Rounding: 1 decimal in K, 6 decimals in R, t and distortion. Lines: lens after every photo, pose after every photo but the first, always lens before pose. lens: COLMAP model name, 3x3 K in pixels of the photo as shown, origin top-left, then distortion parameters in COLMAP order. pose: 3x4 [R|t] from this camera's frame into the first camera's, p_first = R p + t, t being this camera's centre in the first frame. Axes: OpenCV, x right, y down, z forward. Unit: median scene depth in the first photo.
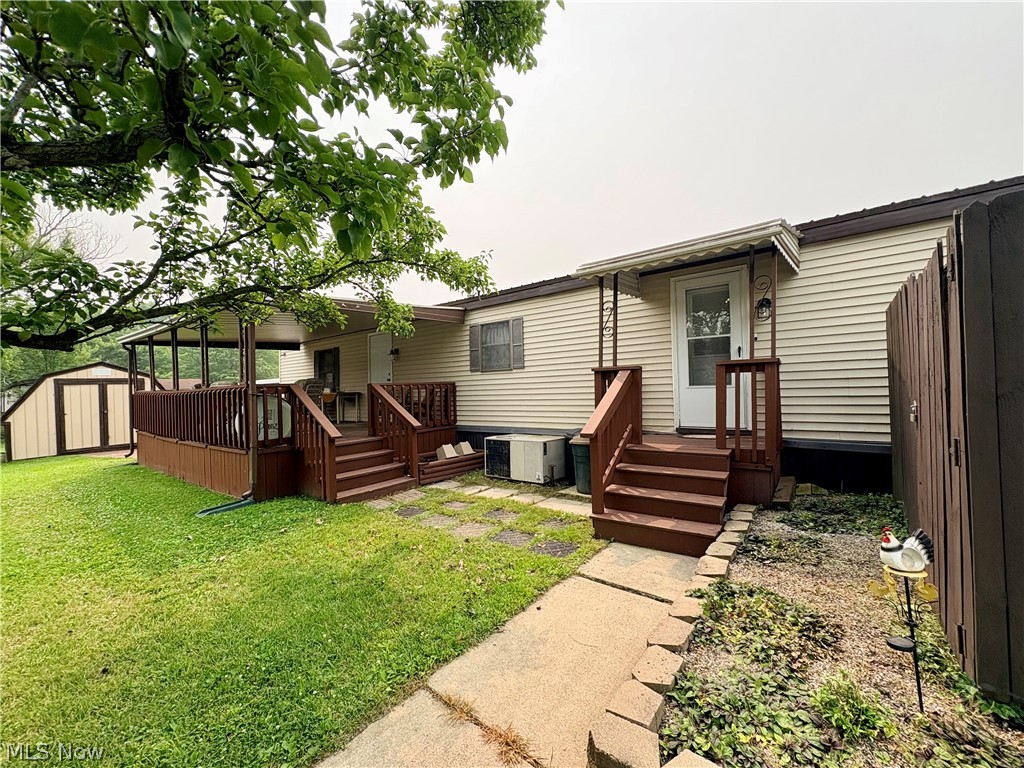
lens RADIAL K [[406.3, 0, 511.8], [0, 406.3, 385.9], [0, 0, 1]] dist [-0.001405, 0.000361]
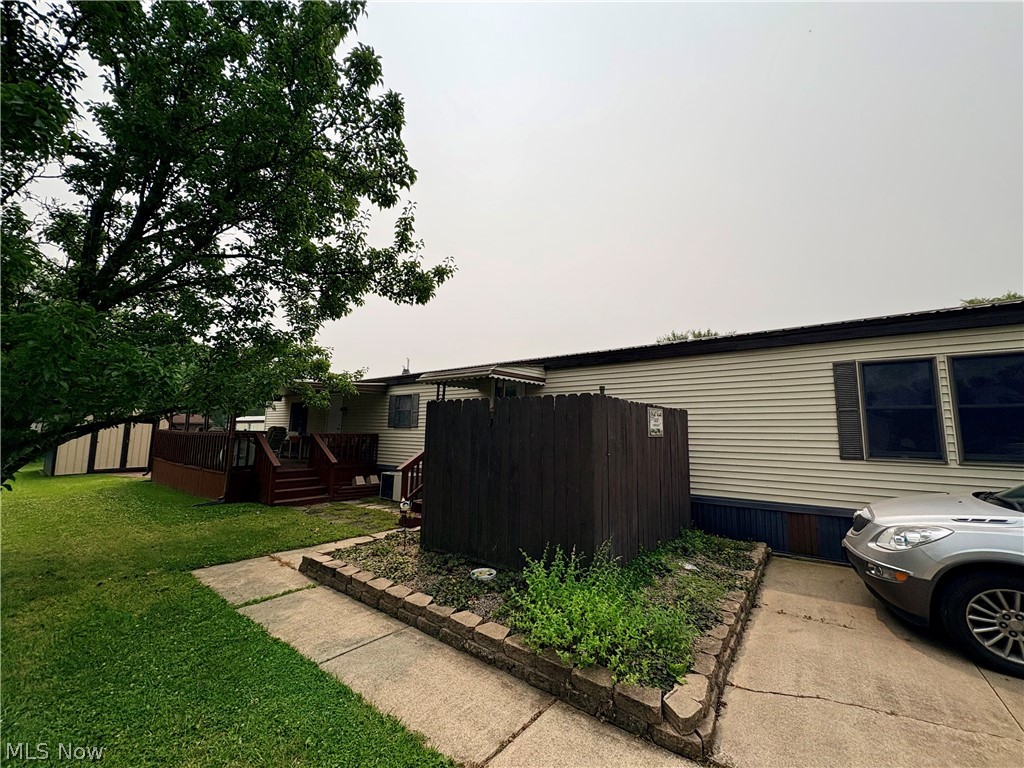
lens RADIAL K [[406.3, 0, 514.2], [0, 406.3, 387.4], [0, 0, 1]] dist [-0.001405, 0.000361]
pose [[0.998906, 0.046241, -0.007001, 0.343666], [-0.046722, 0.993310, -0.105602, -0.042148], [0.002071, 0.105813, 0.994384, -0.447349]]
